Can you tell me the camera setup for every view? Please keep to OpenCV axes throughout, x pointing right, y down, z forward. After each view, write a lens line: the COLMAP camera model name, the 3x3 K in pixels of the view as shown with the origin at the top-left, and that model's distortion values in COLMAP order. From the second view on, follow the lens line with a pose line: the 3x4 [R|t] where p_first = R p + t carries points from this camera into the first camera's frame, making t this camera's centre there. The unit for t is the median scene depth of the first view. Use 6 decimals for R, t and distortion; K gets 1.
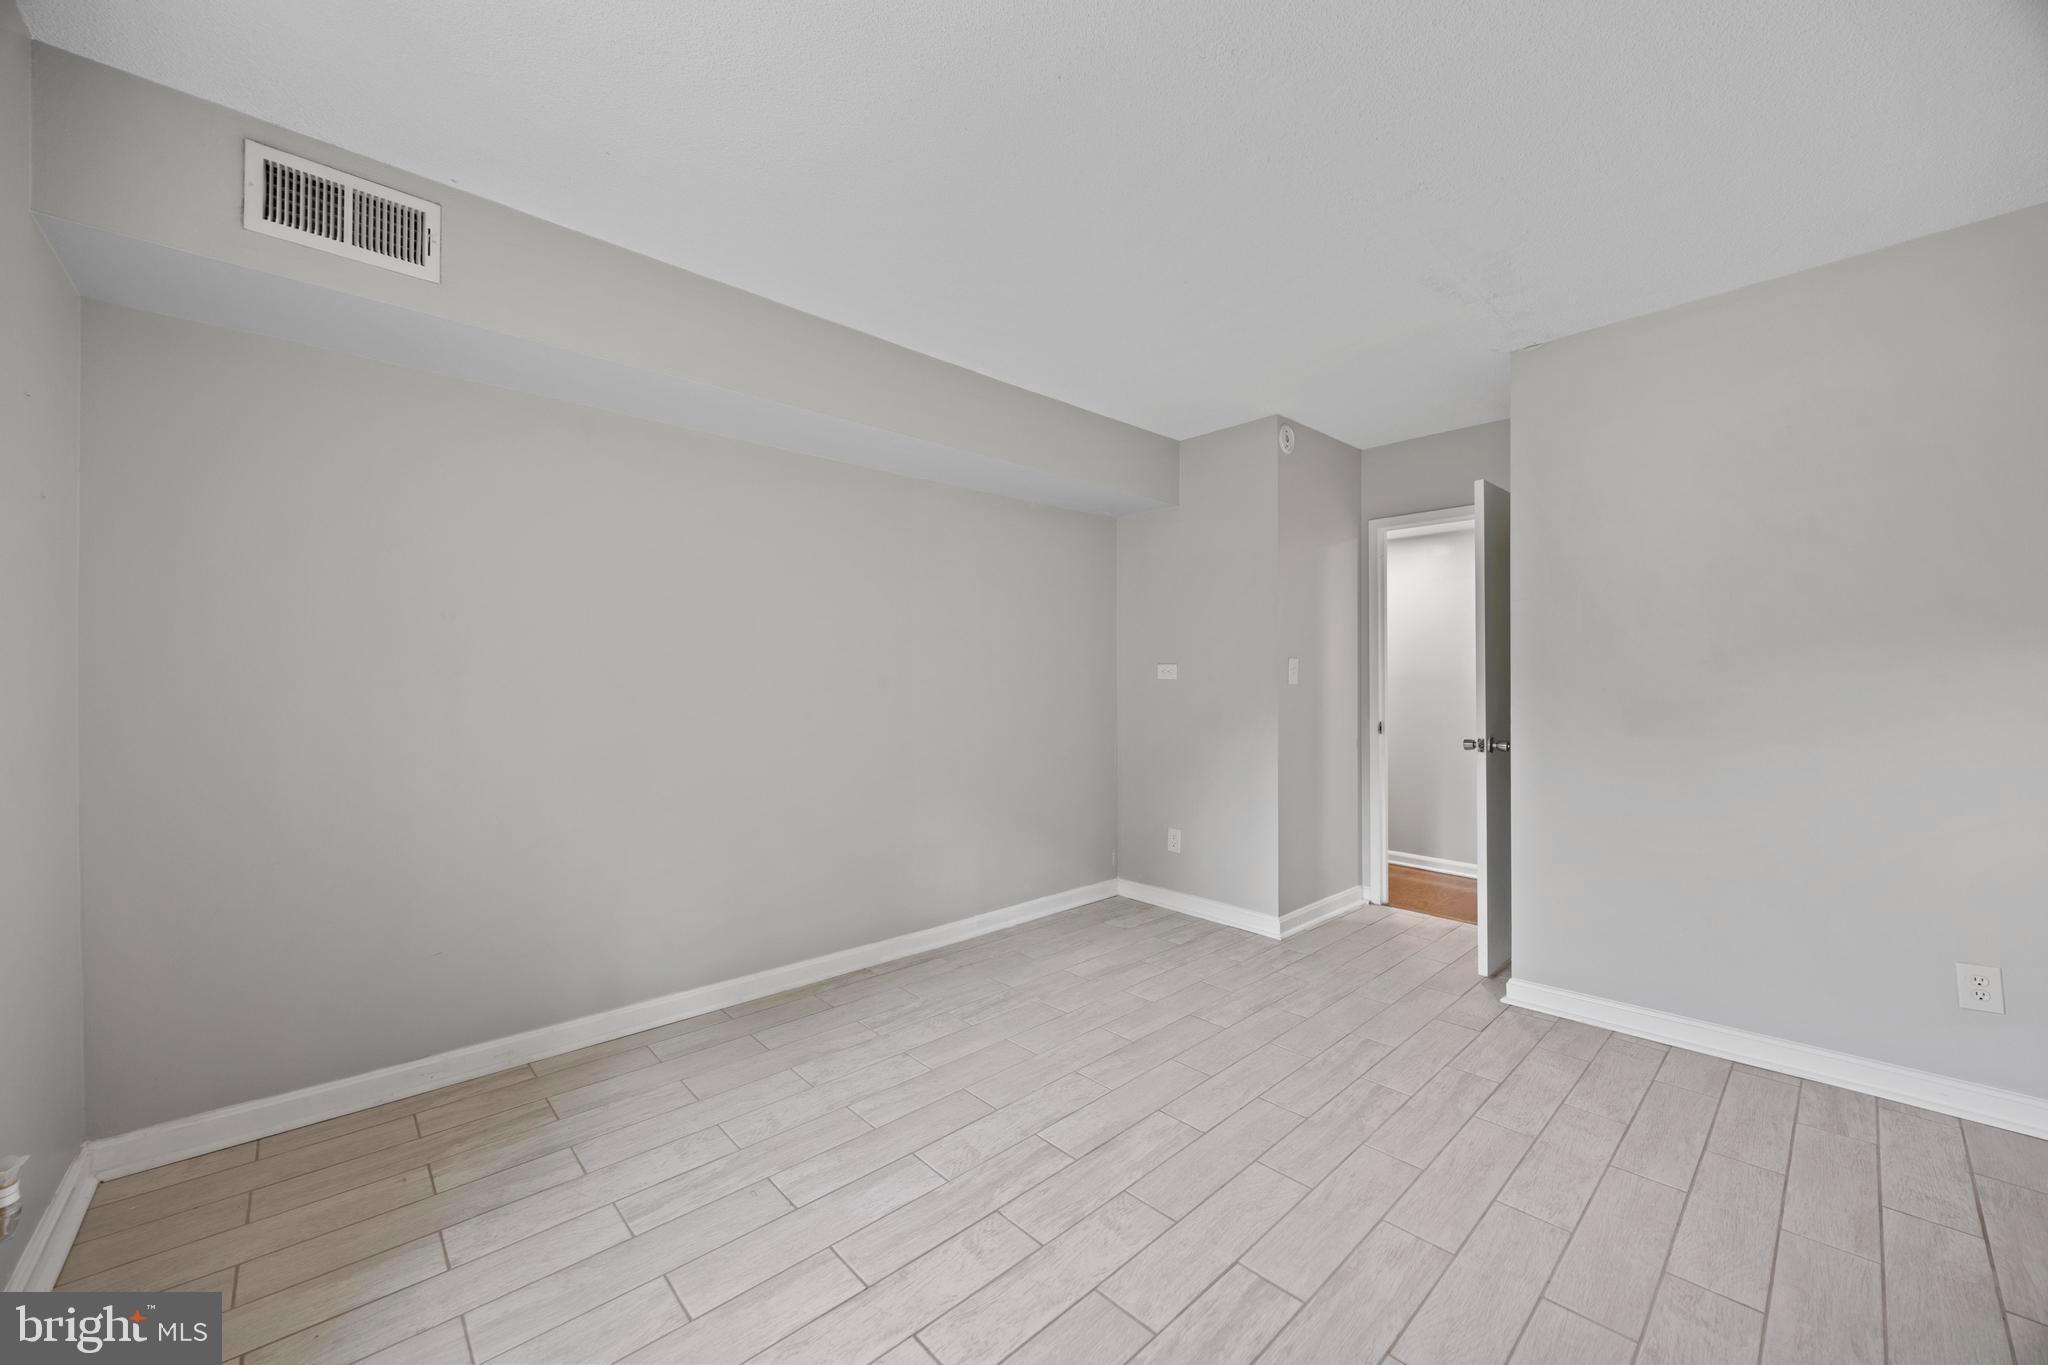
lens RADIAL K [[776.7, 0, 1027.8], [0, 776.7, 679.0], [0, 0, 1]] dist [-0.002743, 0.000038]
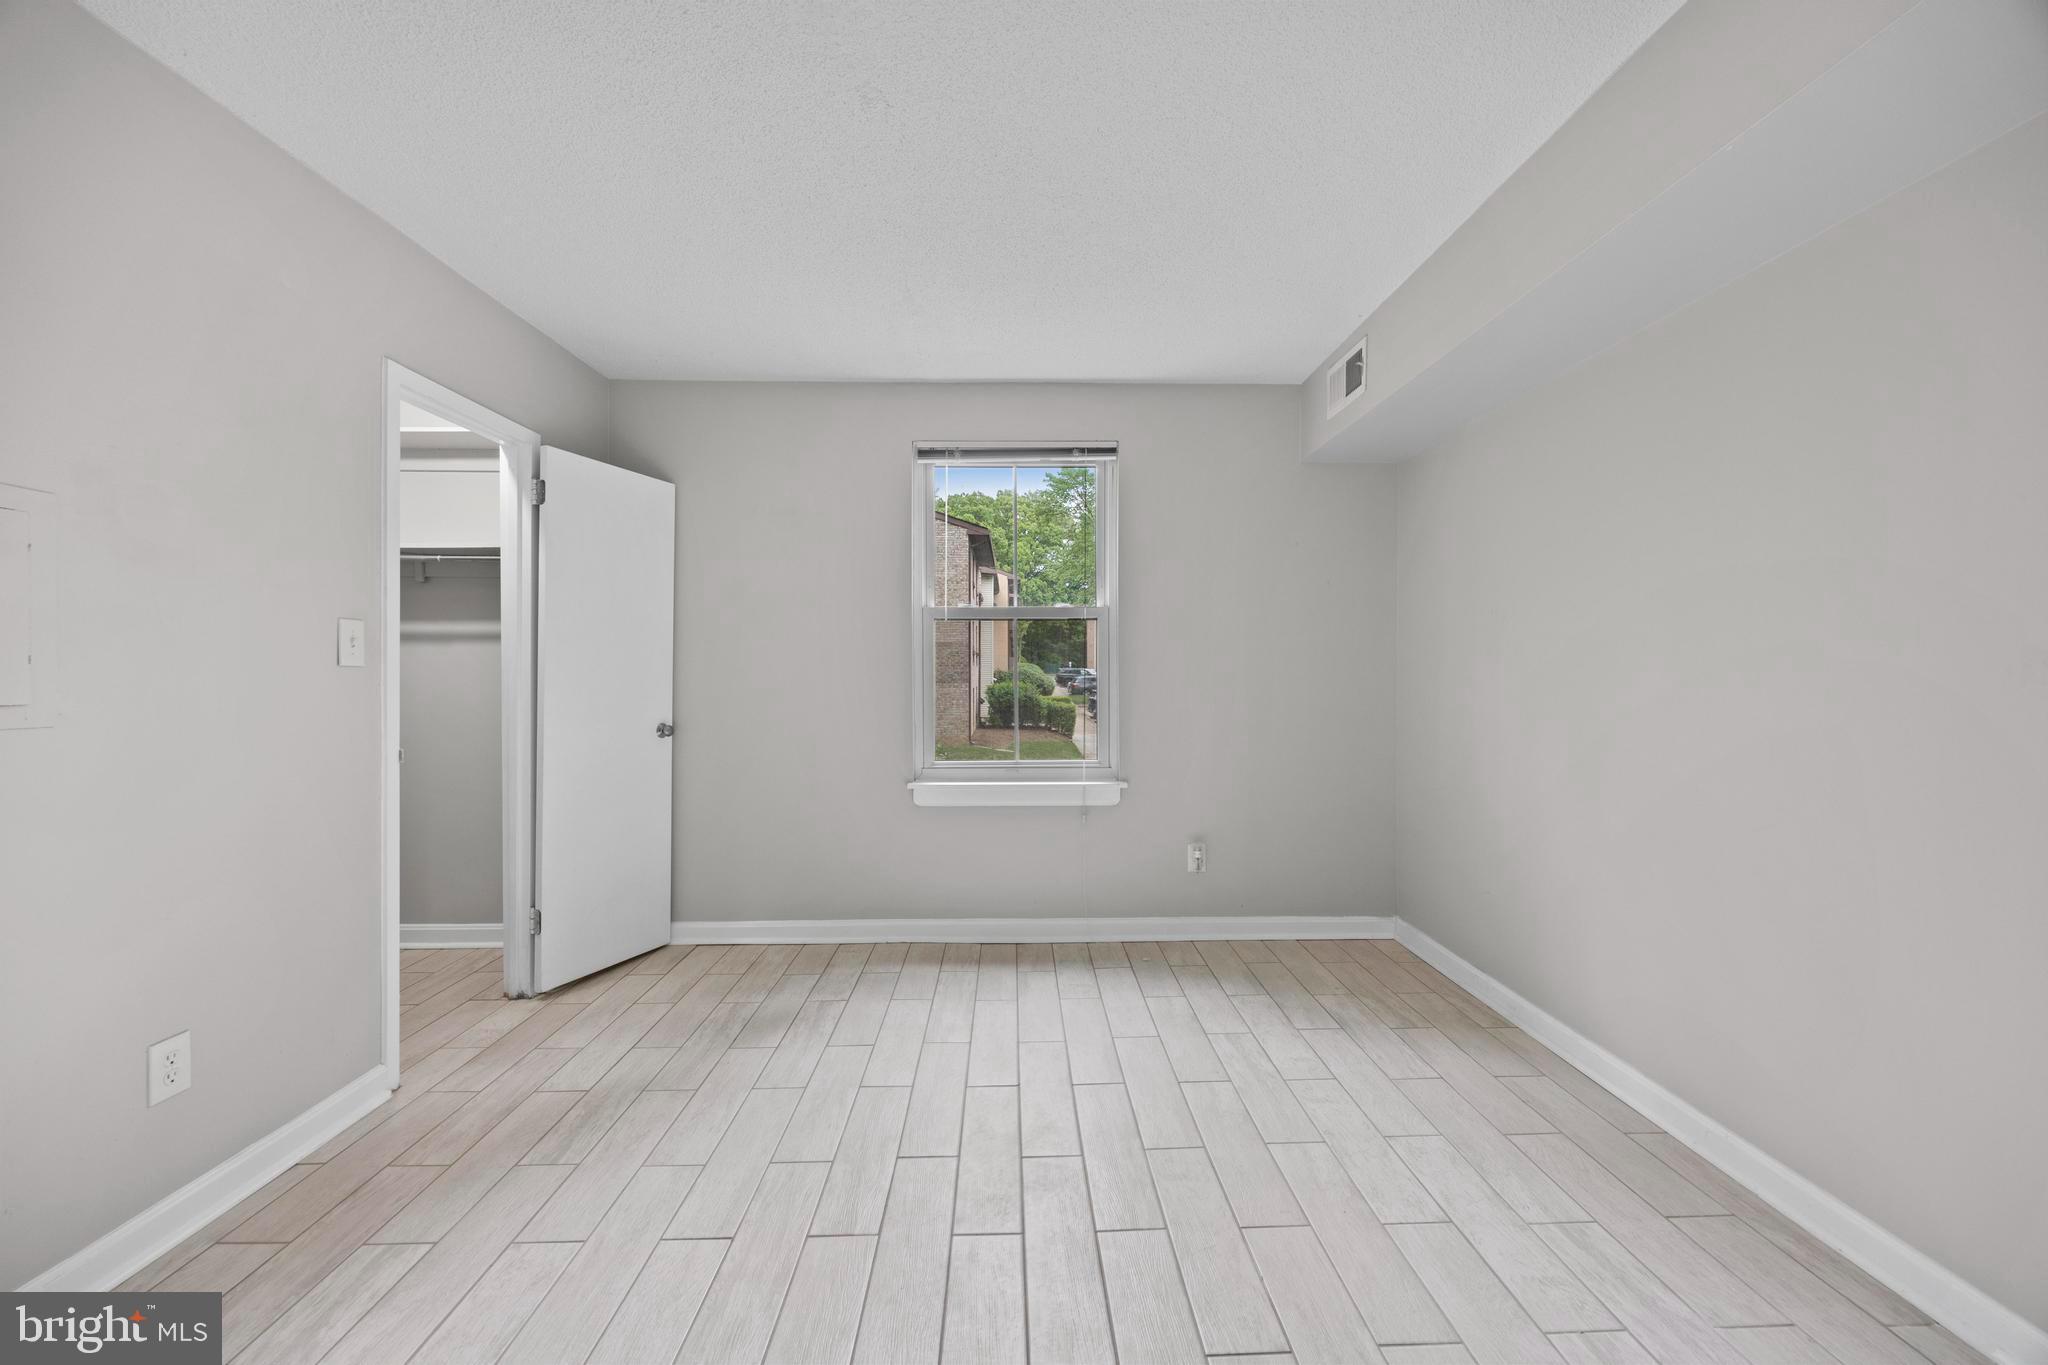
lens RADIAL K [[776.7, 0, 1027.4], [0, 776.7, 678.6], [0, 0, 1]] dist [-0.002743, 0.000038]
pose [[-0.656711, 0.006581, -0.754114, 0.703079], [0.004520, 0.999978, 0.004790, 0.011812], [0.754129, -0.000263, -0.656726, 1.408863]]
